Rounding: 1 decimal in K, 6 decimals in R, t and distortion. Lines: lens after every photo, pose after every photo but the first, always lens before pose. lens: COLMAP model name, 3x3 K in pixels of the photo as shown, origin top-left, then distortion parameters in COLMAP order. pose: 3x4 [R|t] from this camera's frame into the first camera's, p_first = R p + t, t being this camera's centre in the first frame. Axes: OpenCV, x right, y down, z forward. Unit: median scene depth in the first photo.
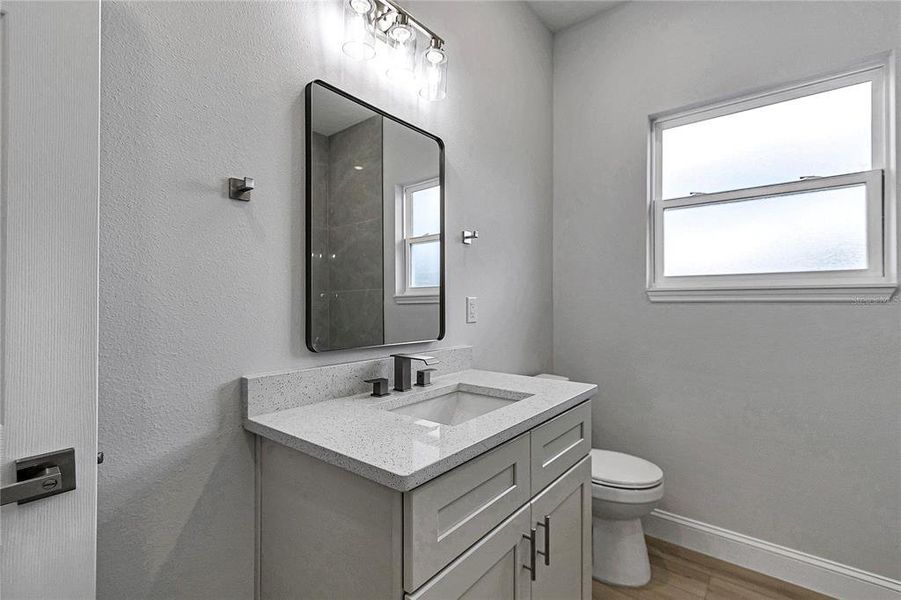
lens RADIAL K [[409.7, 0, 448.3], [0, 409.7, 295.8], [0, 0, 1]] dist [0.002072, 0.000286]
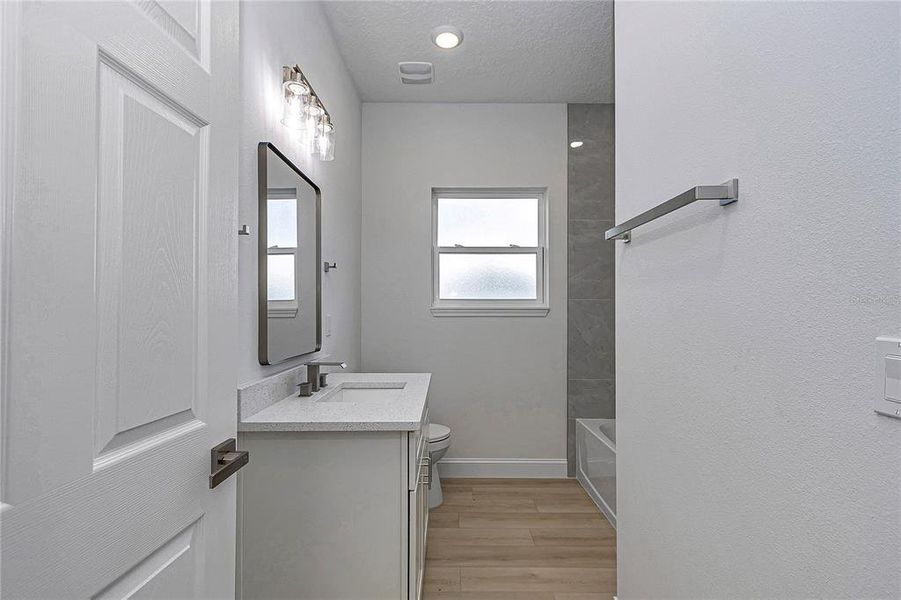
lens RADIAL K [[419.0, 0, 450.5], [0, 419.0, 300.0], [0, 0, 1]] dist [0.002093, -0.000192]
pose [[0.766549, 0.016908, 0.641963, -0.498082], [-0.011556, 0.999855, -0.012536, -0.031485], [-0.642081, 0.002191, 0.766633, -0.211447]]
